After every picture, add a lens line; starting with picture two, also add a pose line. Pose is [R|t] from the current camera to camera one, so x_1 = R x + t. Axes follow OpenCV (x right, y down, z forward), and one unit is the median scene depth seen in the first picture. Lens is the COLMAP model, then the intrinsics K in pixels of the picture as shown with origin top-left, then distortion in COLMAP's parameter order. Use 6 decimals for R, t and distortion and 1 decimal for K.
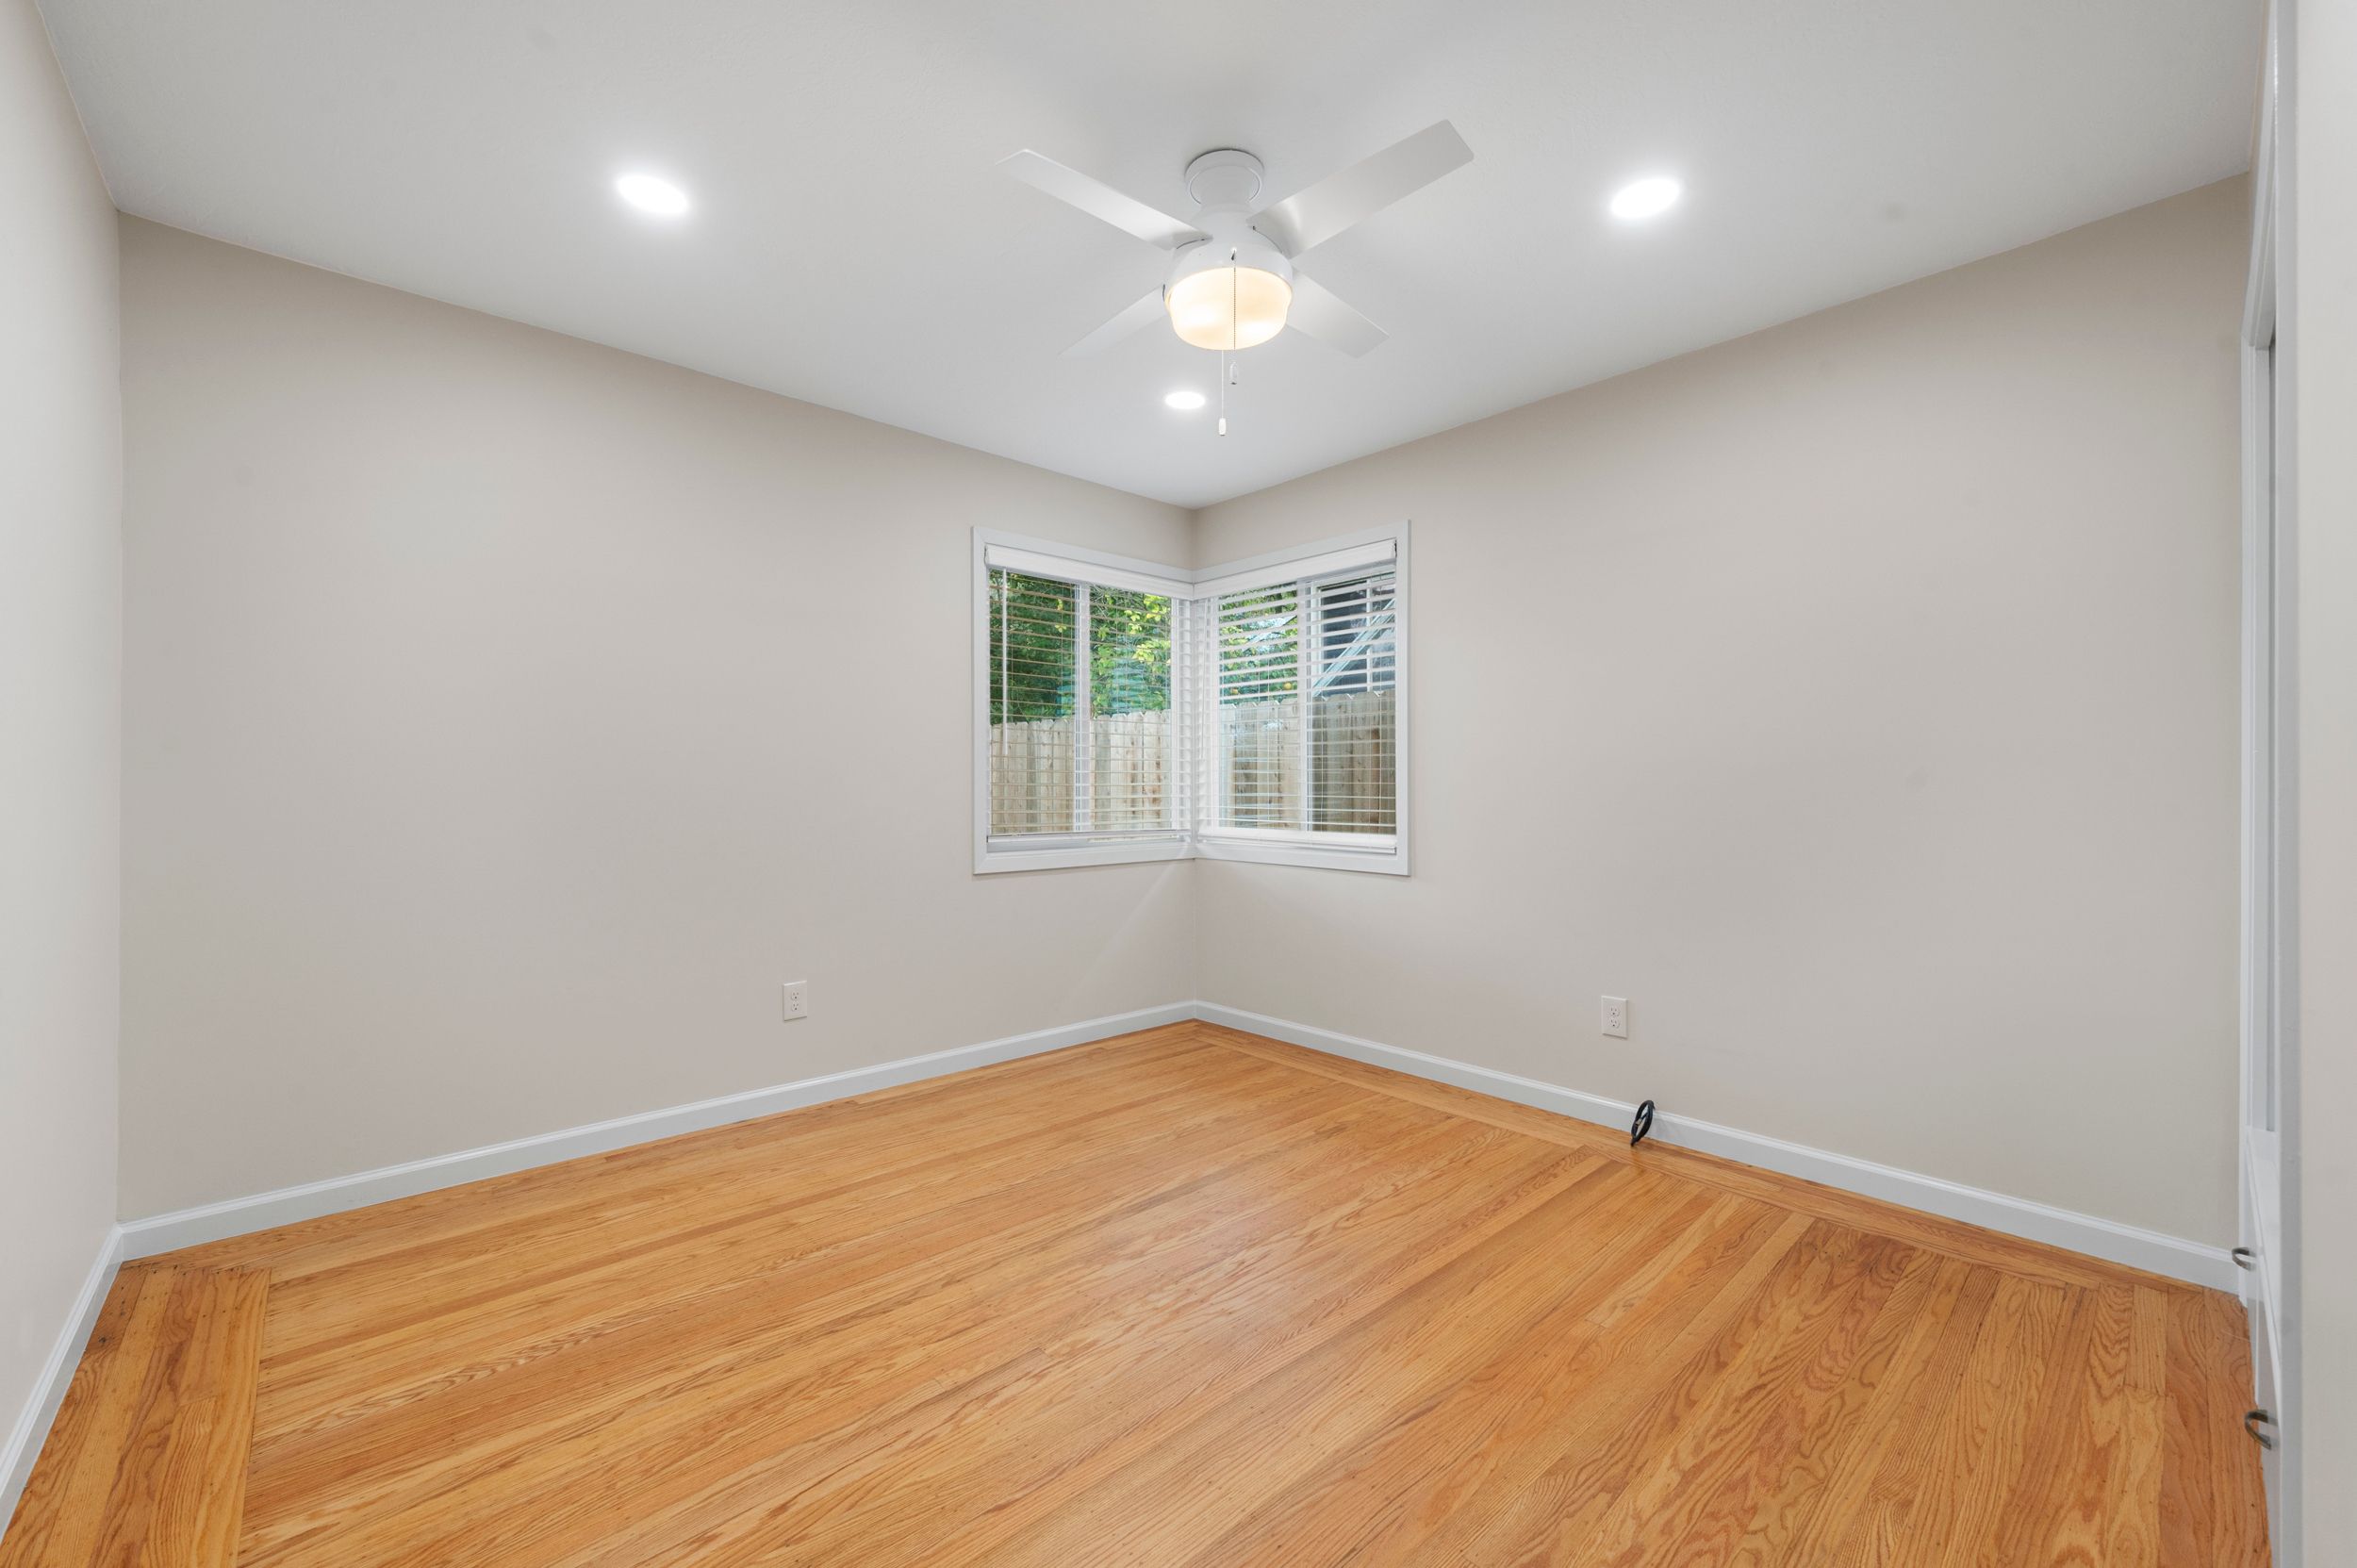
lens RADIAL K [[928.8, 0, 1178.5], [0, 928.8, 784.0], [0, 0, 1]] dist [-0.001327, 0.000291]
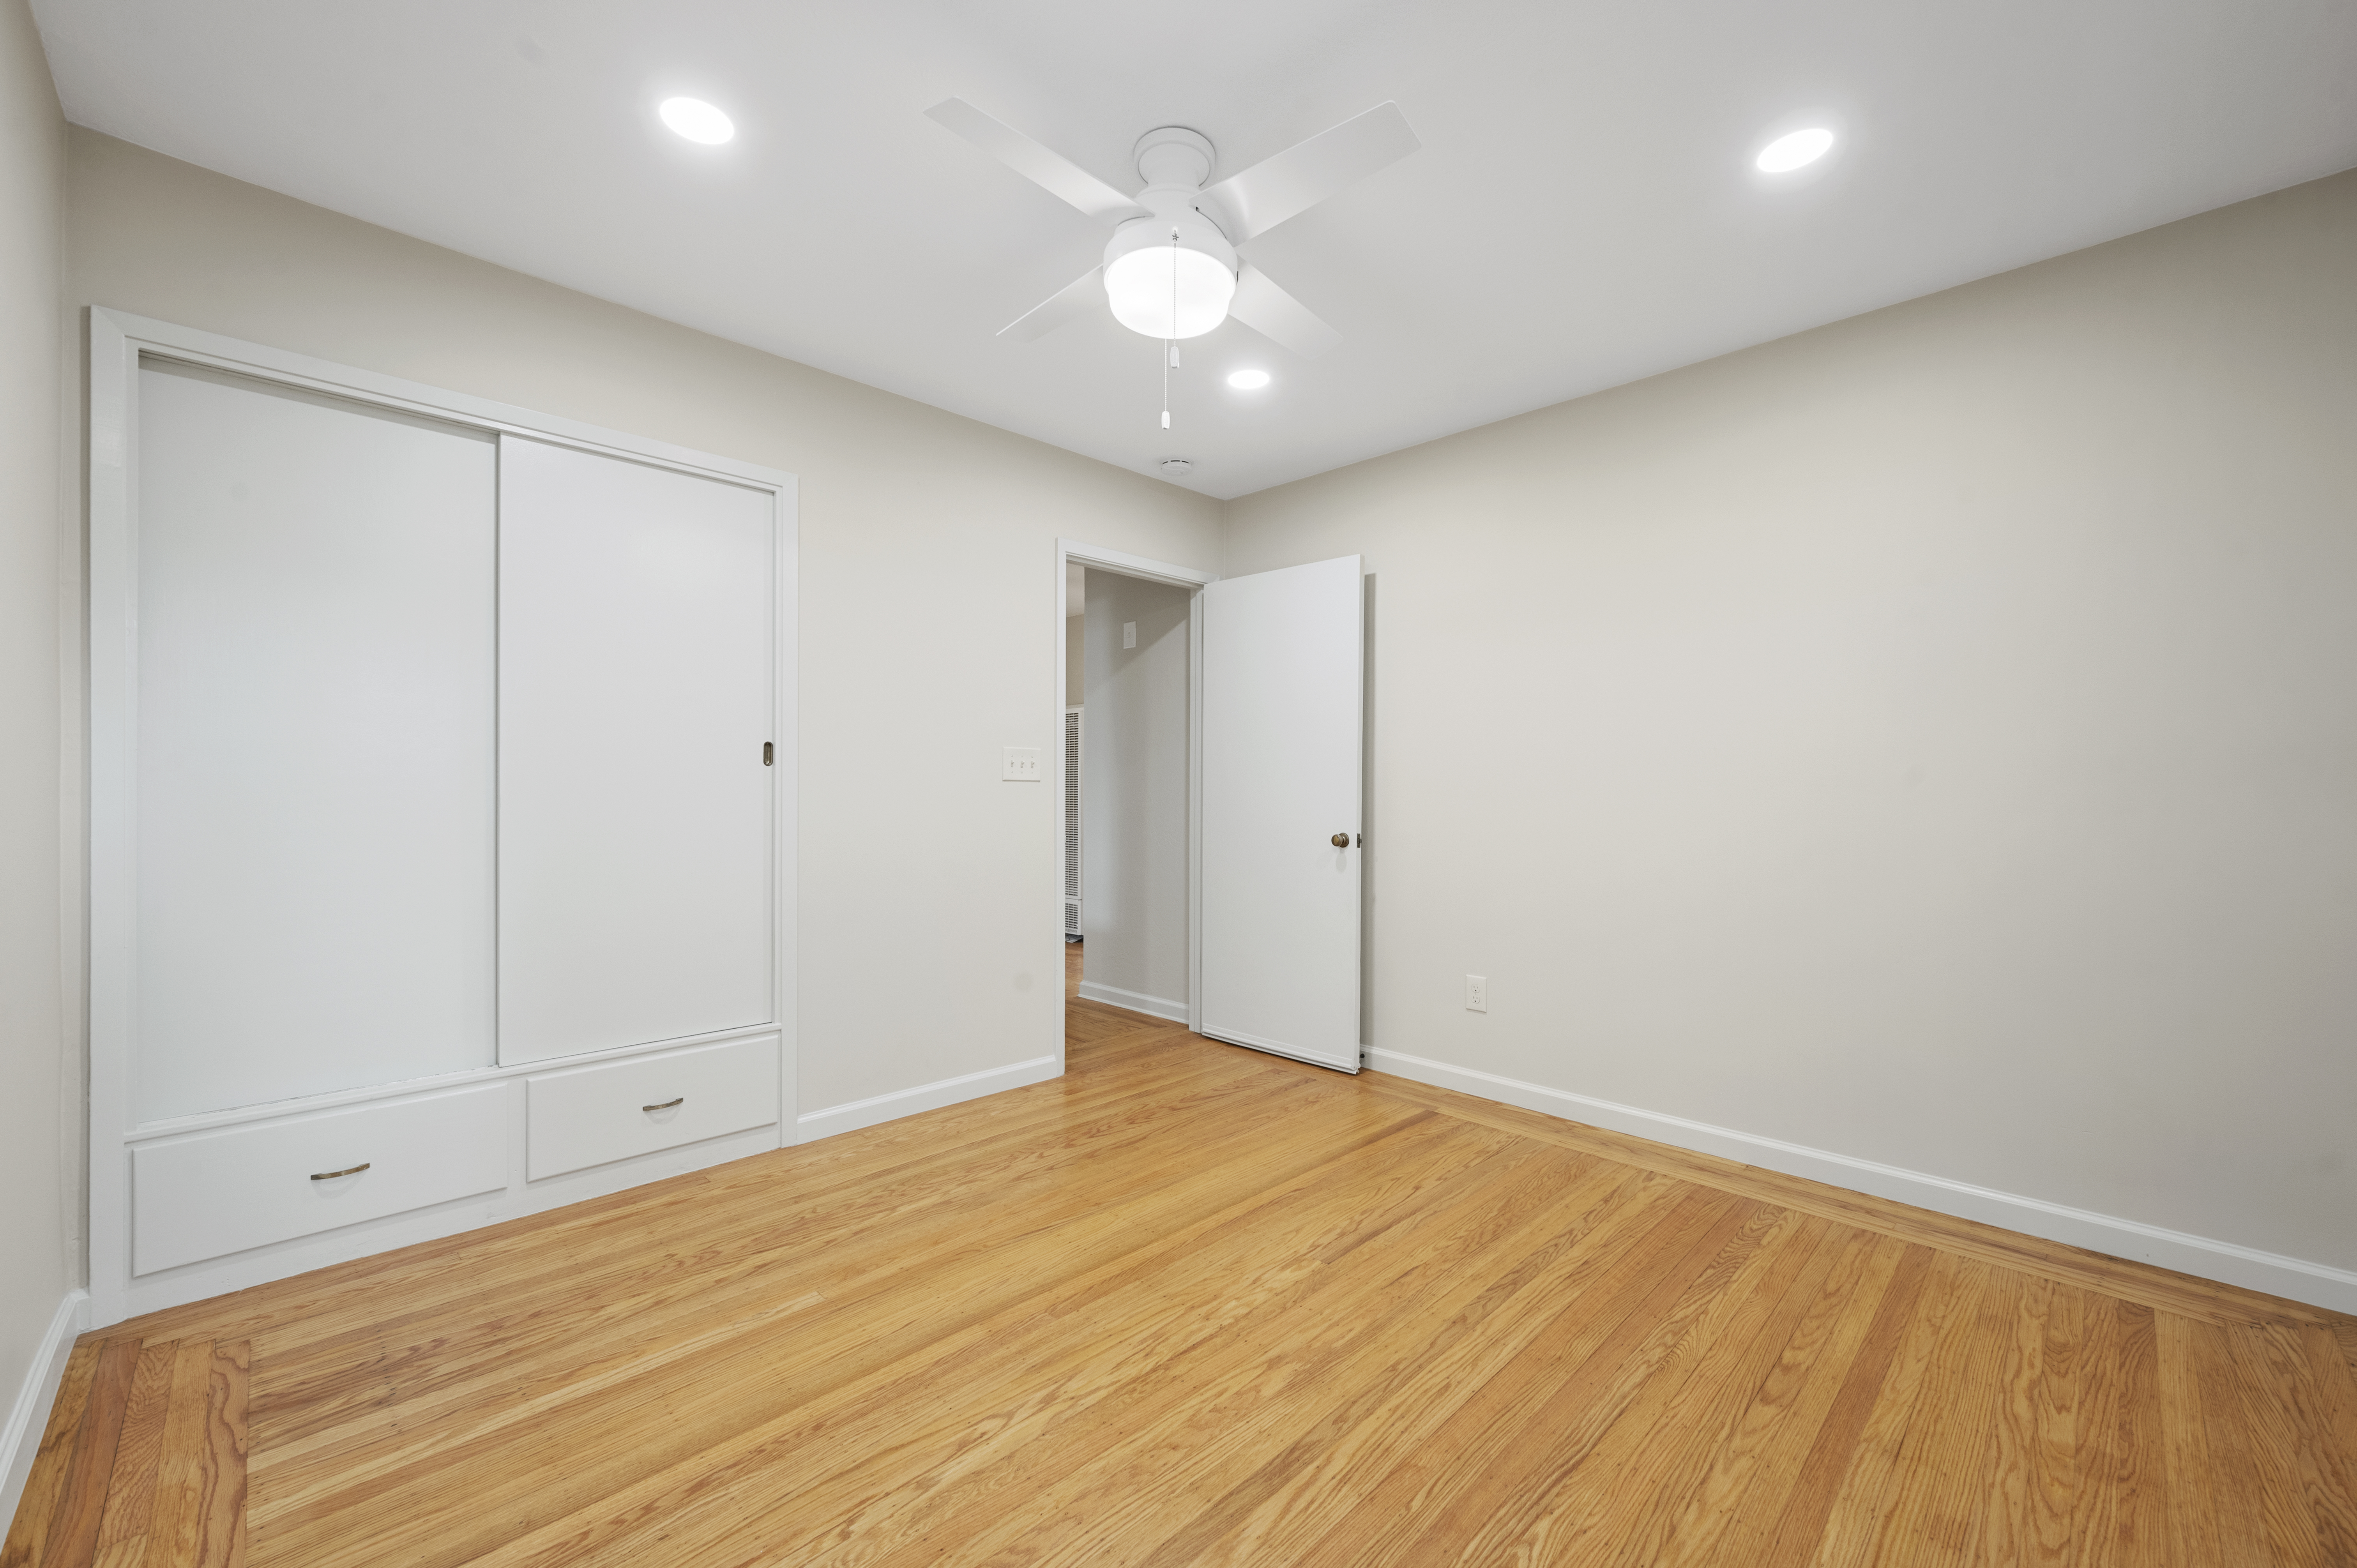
lens RADIAL K [[928.7, 0, 1178.5], [0, 928.7, 784.0], [0, 0, 1]] dist [-0.001327, 0.000291]
pose [[-0.999231, -0.004195, -0.038991, 0.079602], [-0.003868, 0.999957, -0.008465, 0.003899], [0.039024, -0.008308, -0.999204, 1.951036]]
